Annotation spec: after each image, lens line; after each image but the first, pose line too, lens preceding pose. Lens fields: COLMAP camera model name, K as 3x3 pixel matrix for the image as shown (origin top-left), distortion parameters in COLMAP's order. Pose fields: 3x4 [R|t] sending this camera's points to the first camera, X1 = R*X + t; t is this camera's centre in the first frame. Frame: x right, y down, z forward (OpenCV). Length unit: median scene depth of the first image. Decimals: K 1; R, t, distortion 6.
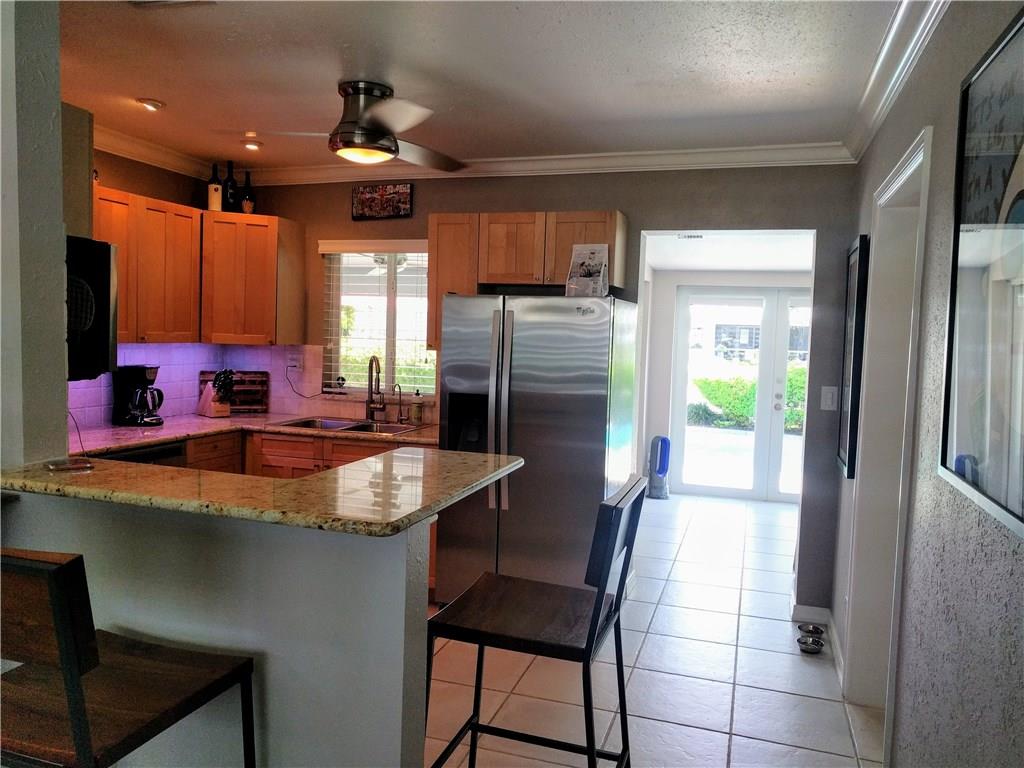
lens RADIAL K [[768.8, 0, 513.7], [0, 768.8, 381.1], [0, 0, 1]] dist [0.010720, 0.015867]
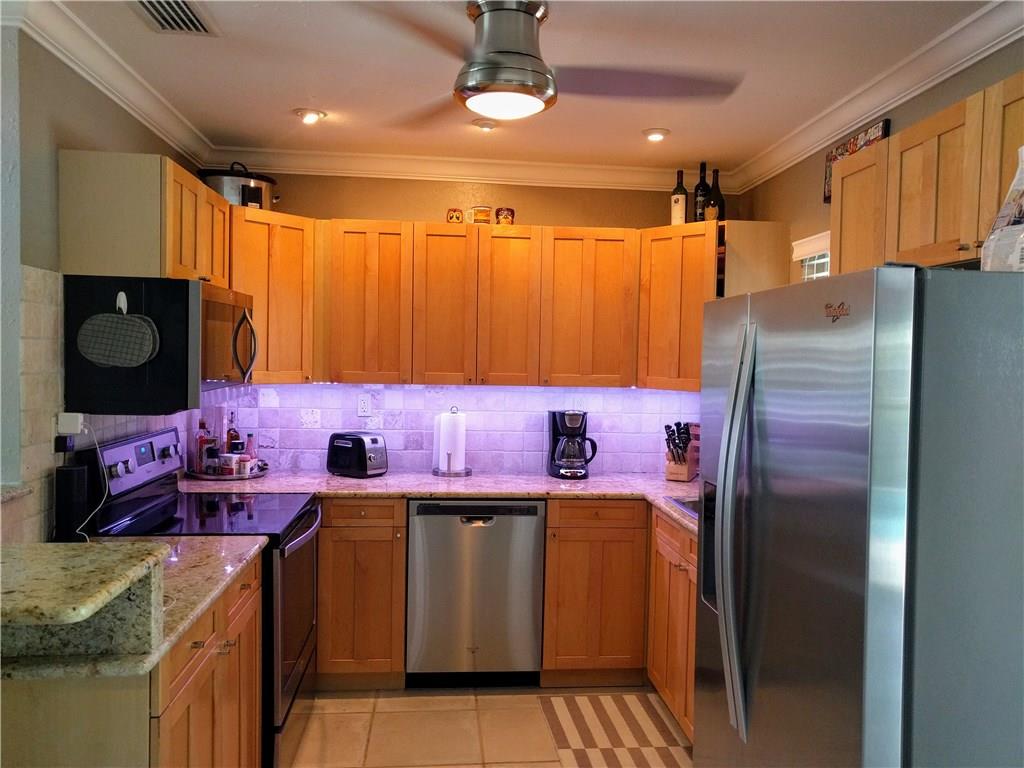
lens RADIAL K [[768.8, 0, 508.8], [0, 768.8, 382.0], [0, 0, 1]] dist [0.010720, 0.015867]
pose [[0.401160, 0.004541, -0.915997, 0.289061], [-0.065206, 0.997592, -0.023612, -0.026111], [0.913684, 0.069201, 0.400491, 0.518914]]
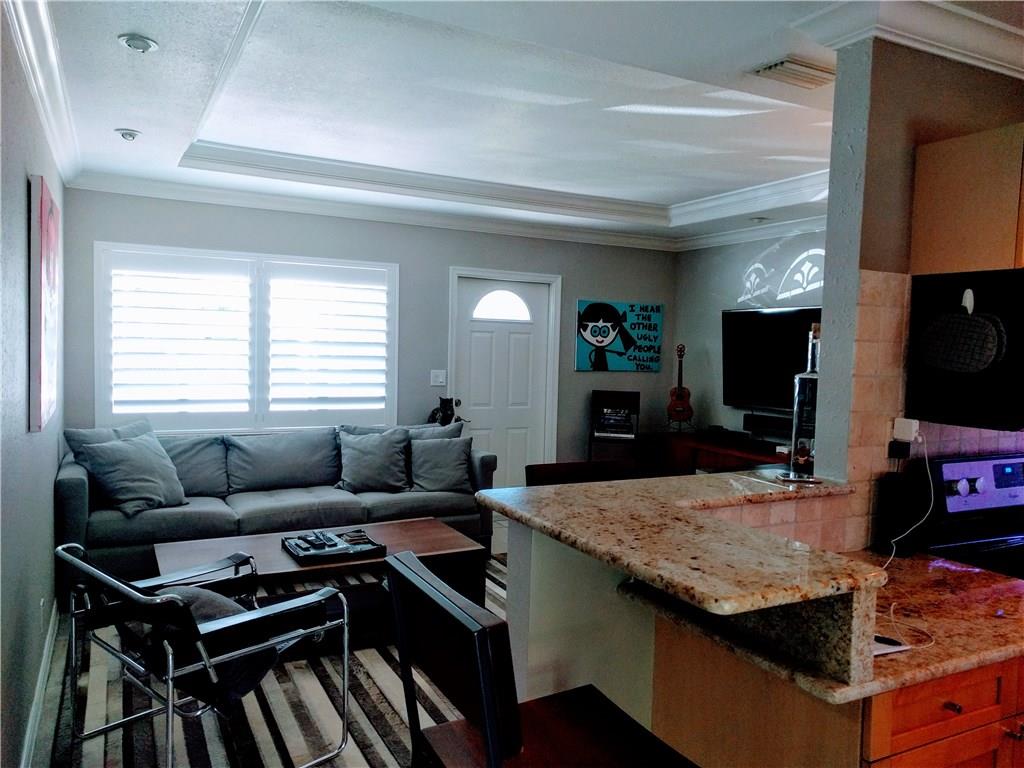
lens RADIAL K [[768.8, 0, 515.8], [0, 768.8, 383.1], [0, 0, 1]] dist [0.010720, 0.015867]
pose [[-0.693640, -0.014649, -0.720173, 0.233525], [-0.098415, 0.992345, 0.074604, -0.033349], [0.713567, 0.122624, -0.689772, 0.615756]]
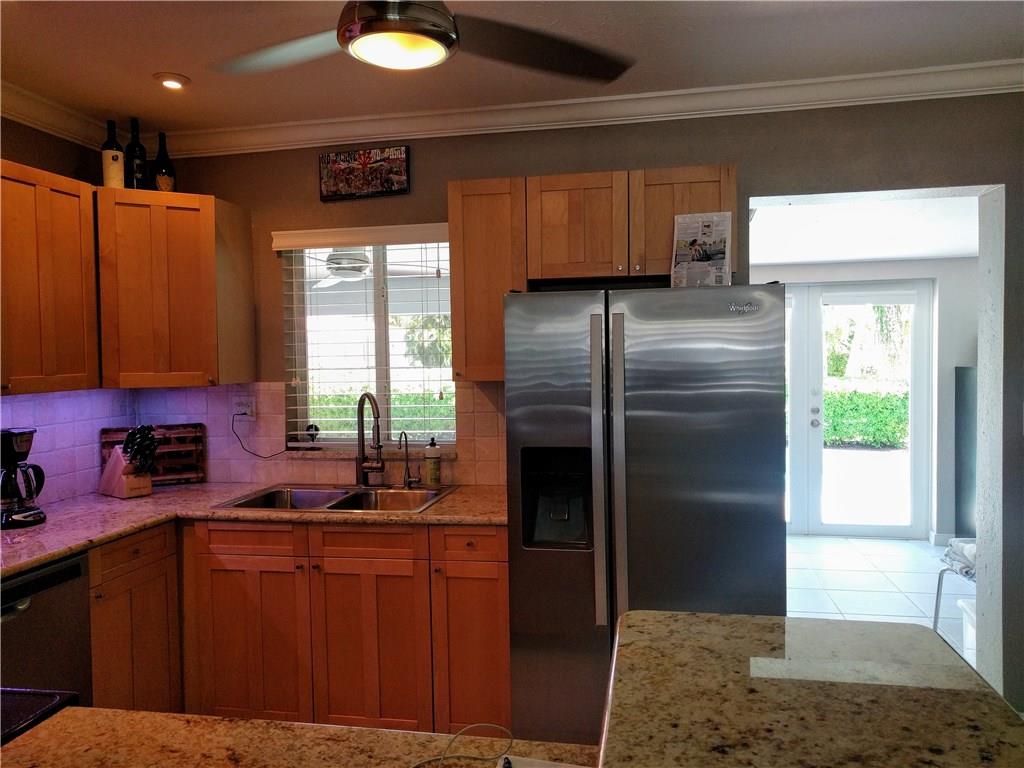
lens RADIAL K [[768.8, 0, 513.0], [0, 768.8, 383.0], [0, 0, 1]] dist [0.010720, 0.015867]
pose [[0.991491, -0.054714, 0.118122, -0.131853], [0.057338, 0.998175, -0.018928, -0.021170], [-0.116870, 0.025540, 0.992819, 0.295586]]
